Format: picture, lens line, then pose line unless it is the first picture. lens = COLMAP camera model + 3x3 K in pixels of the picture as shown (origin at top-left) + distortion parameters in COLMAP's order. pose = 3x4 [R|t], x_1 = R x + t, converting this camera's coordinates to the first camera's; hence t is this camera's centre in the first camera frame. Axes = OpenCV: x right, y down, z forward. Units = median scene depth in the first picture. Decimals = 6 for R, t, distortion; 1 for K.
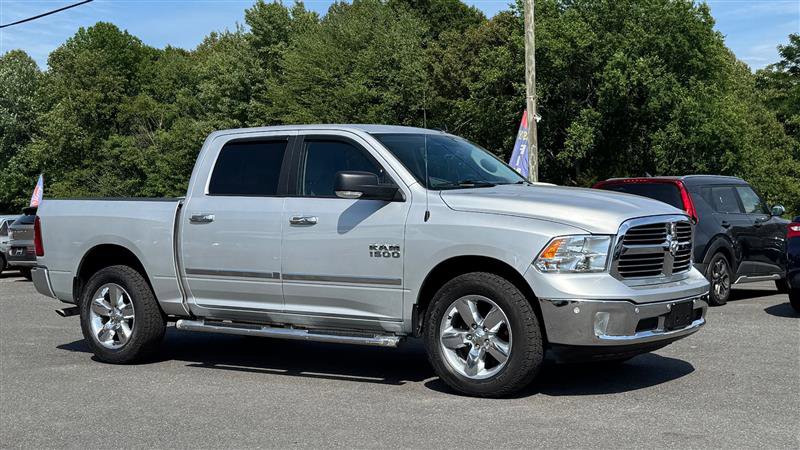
lens RADIAL K [[1123.1, 0, 404.0], [0, 1123.1, 230.3], [0, 0, 1]] dist [0.097124, 0.000000]
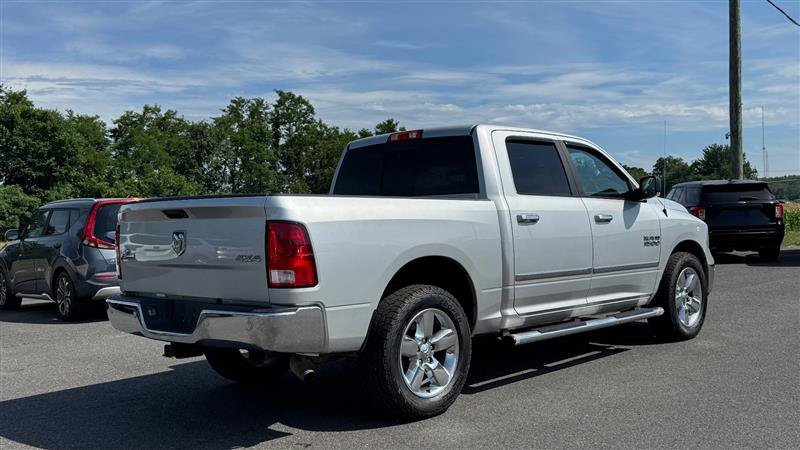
lens RADIAL K [[815.5, 0, 402.8], [0, 815.5, 224.9], [0, 0, 1]] dist [0.071858, 0.000000]
pose [[0.150415, -0.002389, 0.988620, -0.873687], [0.049081, 0.998782, -0.005054, -0.007657], [-0.987404, 0.049283, 0.150349, 1.022560]]
